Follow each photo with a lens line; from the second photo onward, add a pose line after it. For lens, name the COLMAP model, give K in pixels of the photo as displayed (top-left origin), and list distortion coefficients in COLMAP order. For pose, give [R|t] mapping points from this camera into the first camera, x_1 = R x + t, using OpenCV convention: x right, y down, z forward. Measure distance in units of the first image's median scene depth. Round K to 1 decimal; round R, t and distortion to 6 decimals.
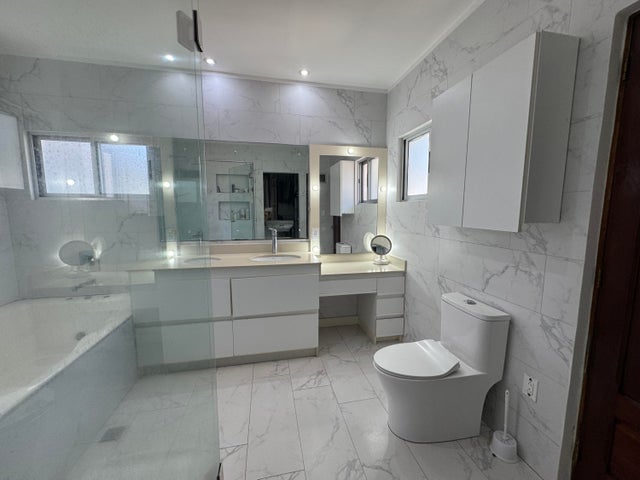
lens RADIAL K [[256.2, 0, 318.7], [0, 256.2, 238.8], [0, 0, 1]] dist [0.002011, -0.000216]
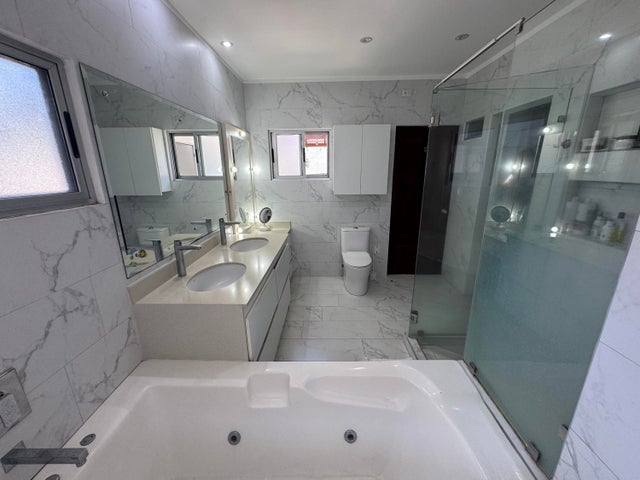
lens RADIAL K [[256.2, 0, 320.9], [0, 256.2, 239.6], [0, 0, 1]] dist [0.002011, -0.000216]
pose [[0.219848, -0.263545, 0.939261, -1.054803], [0.120597, 0.962774, 0.241916, -0.152561], [-0.968051, 0.060087, 0.243447, 0.499249]]
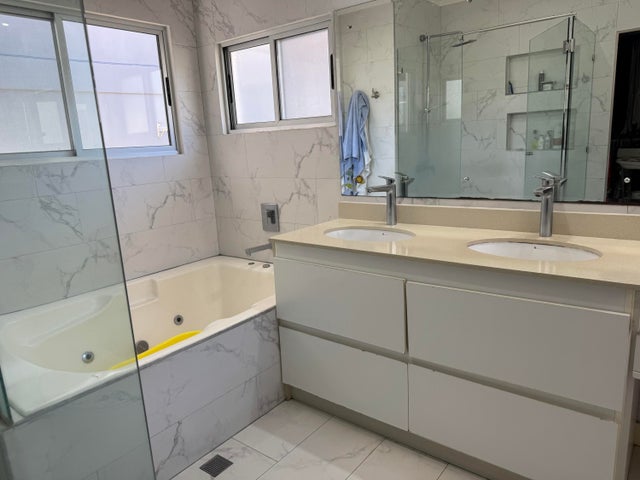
lens RADIAL K [[452.8, 0, 319.1], [0, 452.8, 238.8], [0, 0, 1]] dist [0.026934, -0.010637]
pose [[0.640629, 0.127504, -0.757190, 0.170976], [-0.032163, 0.989707, 0.139446, -0.033779], [0.767176, -0.064979, 0.638136, 0.289732]]
